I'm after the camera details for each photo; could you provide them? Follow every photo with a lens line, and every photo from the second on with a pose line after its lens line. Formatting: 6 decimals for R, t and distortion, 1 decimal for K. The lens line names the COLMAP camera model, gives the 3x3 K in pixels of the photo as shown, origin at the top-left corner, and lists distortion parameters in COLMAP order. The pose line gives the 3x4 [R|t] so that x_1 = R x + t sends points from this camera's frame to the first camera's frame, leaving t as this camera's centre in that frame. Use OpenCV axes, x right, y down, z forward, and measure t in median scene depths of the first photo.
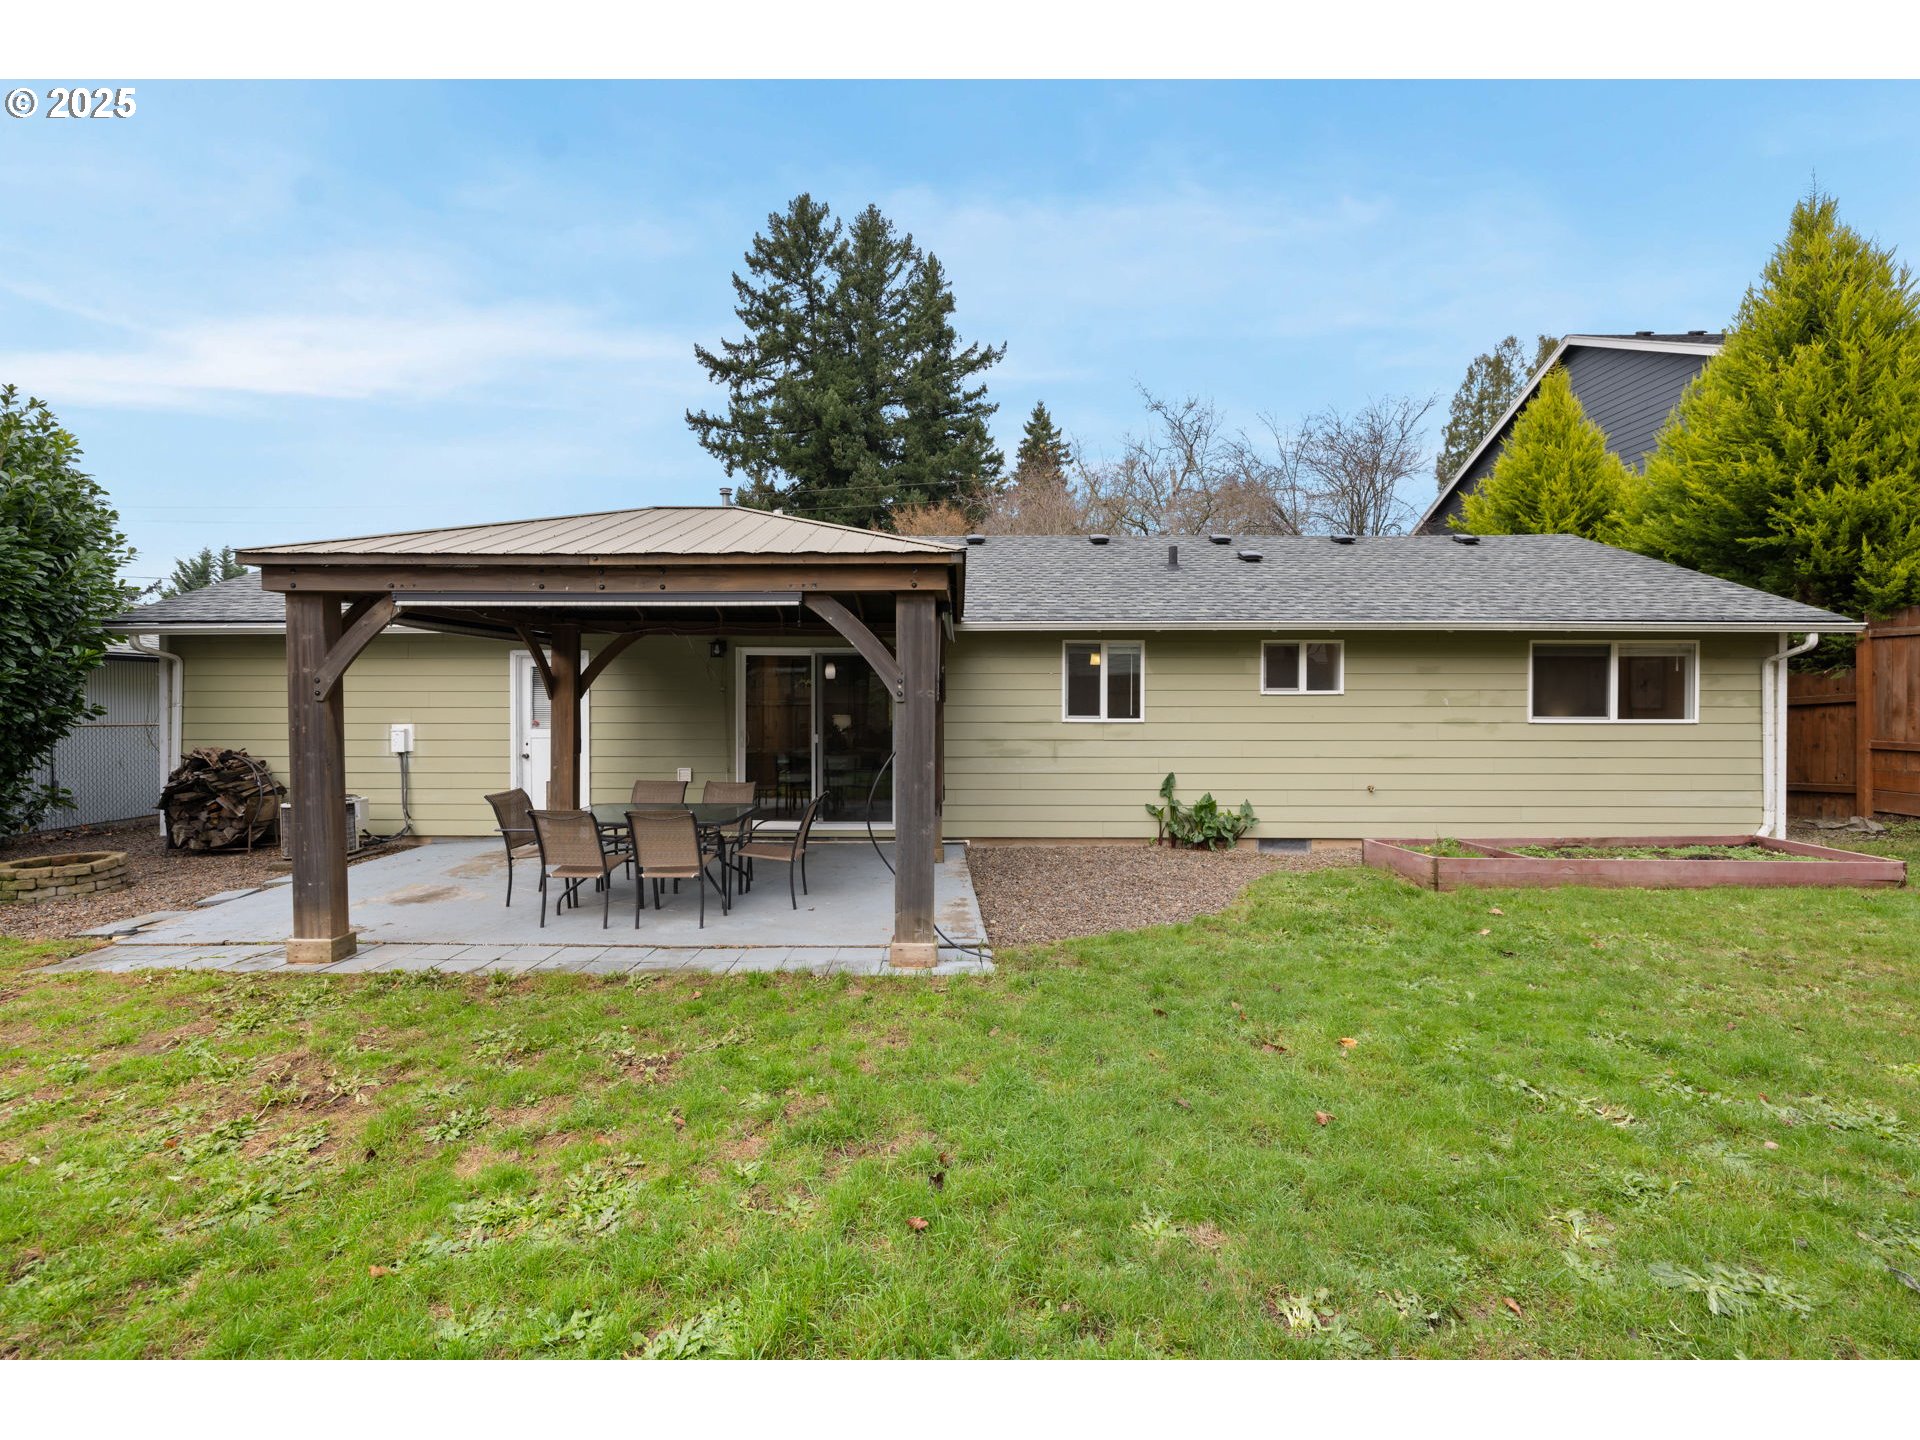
lens RADIAL K [[807.0, 0, 934.3], [0, 807.0, 704.0], [0, 0, 1]] dist [0.001238, 0.000337]
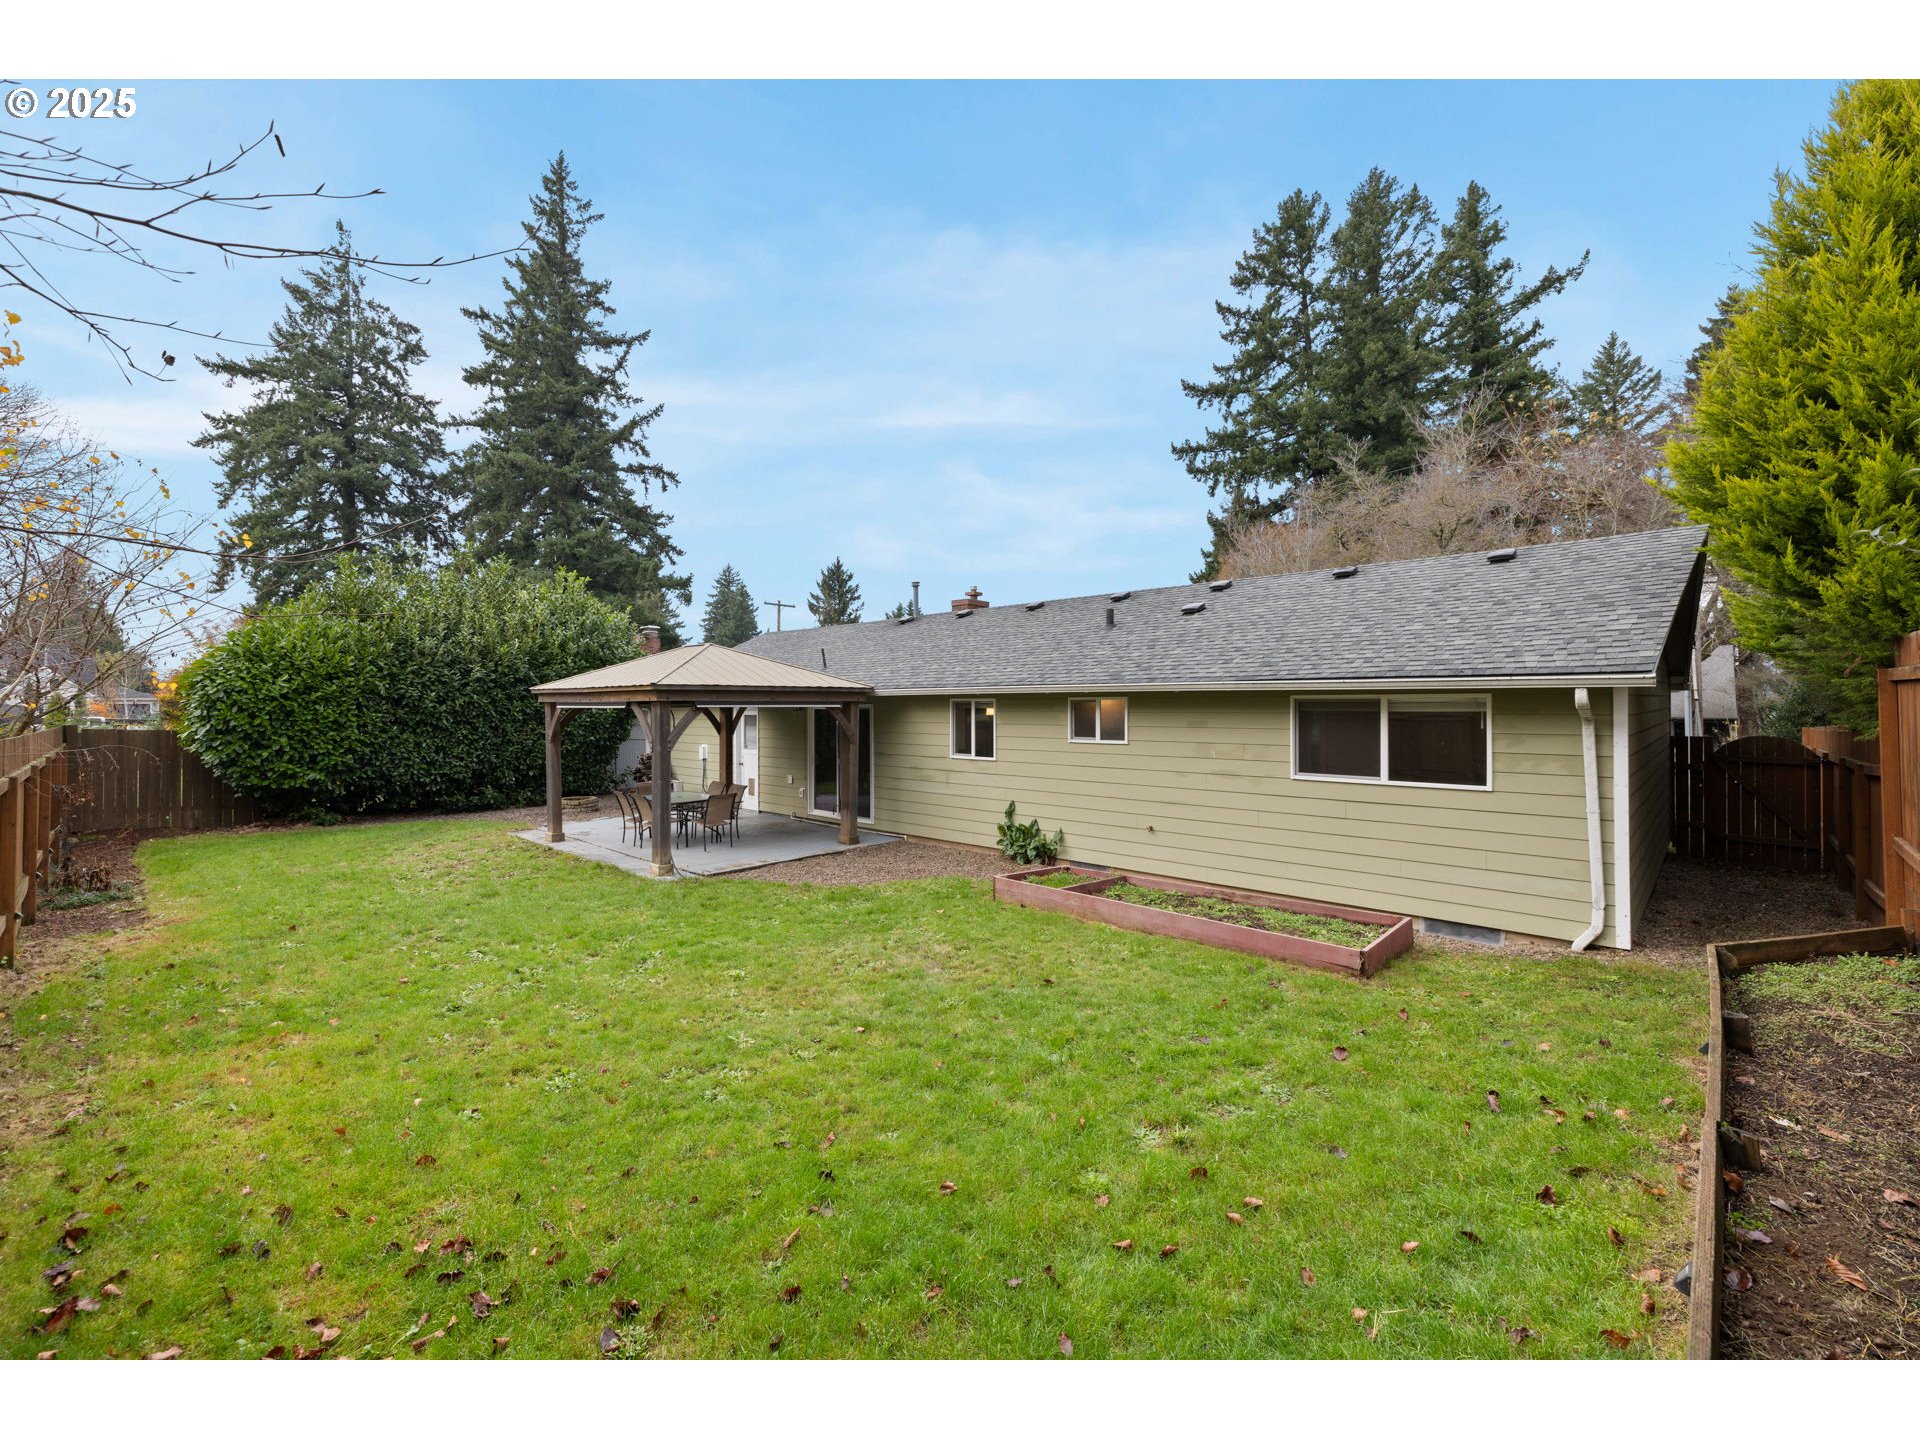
lens RADIAL K [[811.3, 0, 933.7], [0, 811.3, 691.4], [0, 0, 1]] dist [0.000115, 0.000403]
pose [[0.719569, -0.015353, -0.694252, 0.213109], [0.005611, 0.999851, -0.016296, -0.013563], [0.694399, 0.007831, 0.719548, -0.006647]]
